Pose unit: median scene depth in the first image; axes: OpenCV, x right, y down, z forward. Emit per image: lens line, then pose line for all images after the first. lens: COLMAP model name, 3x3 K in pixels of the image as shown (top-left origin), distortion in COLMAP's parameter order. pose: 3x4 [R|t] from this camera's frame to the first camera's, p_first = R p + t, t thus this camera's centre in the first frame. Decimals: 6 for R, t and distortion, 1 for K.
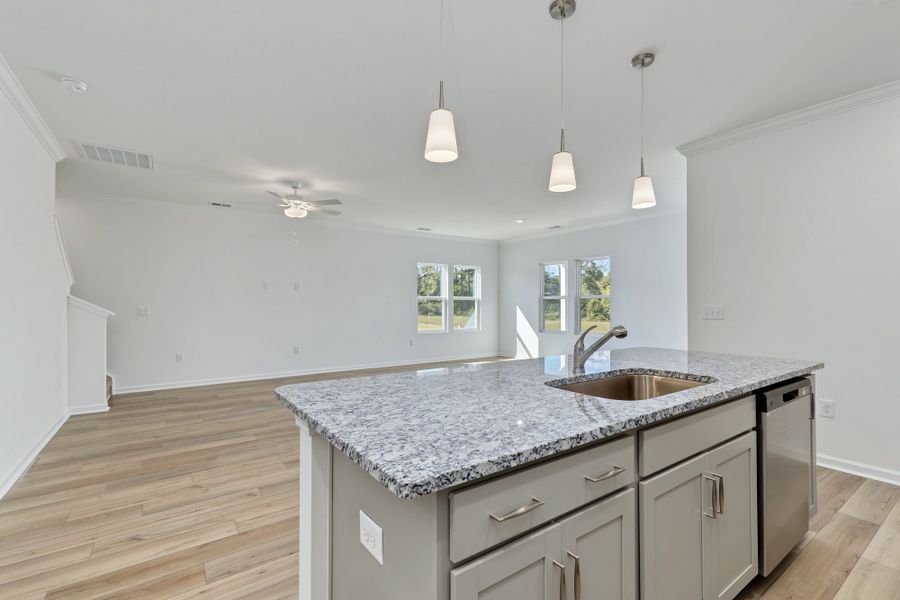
lens RADIAL K [[404.3, 0, 449.1], [0, 404.3, 298.8], [0, 0, 1]] dist [0.000319, 0.000020]
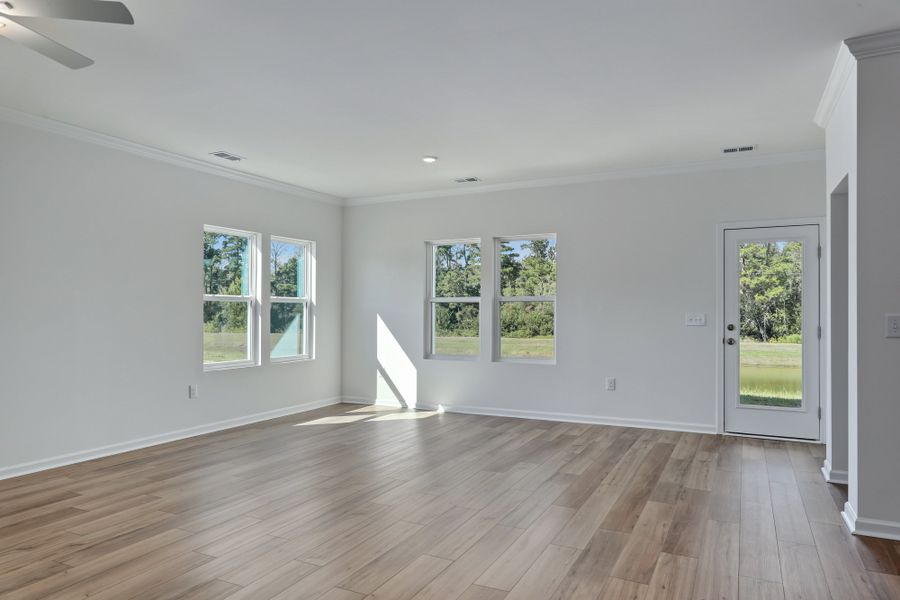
lens RADIAL K [[588.5, 0, 449.1], [0, 588.5, 304.2], [0, 0, 1]] dist [0.004002, 0.001542]
pose [[0.882788, 0.007339, 0.469714, -0.143325], [-0.008426, 0.999964, 0.000212, 0.002312], [-0.469696, -0.004145, 0.882818, 0.231673]]
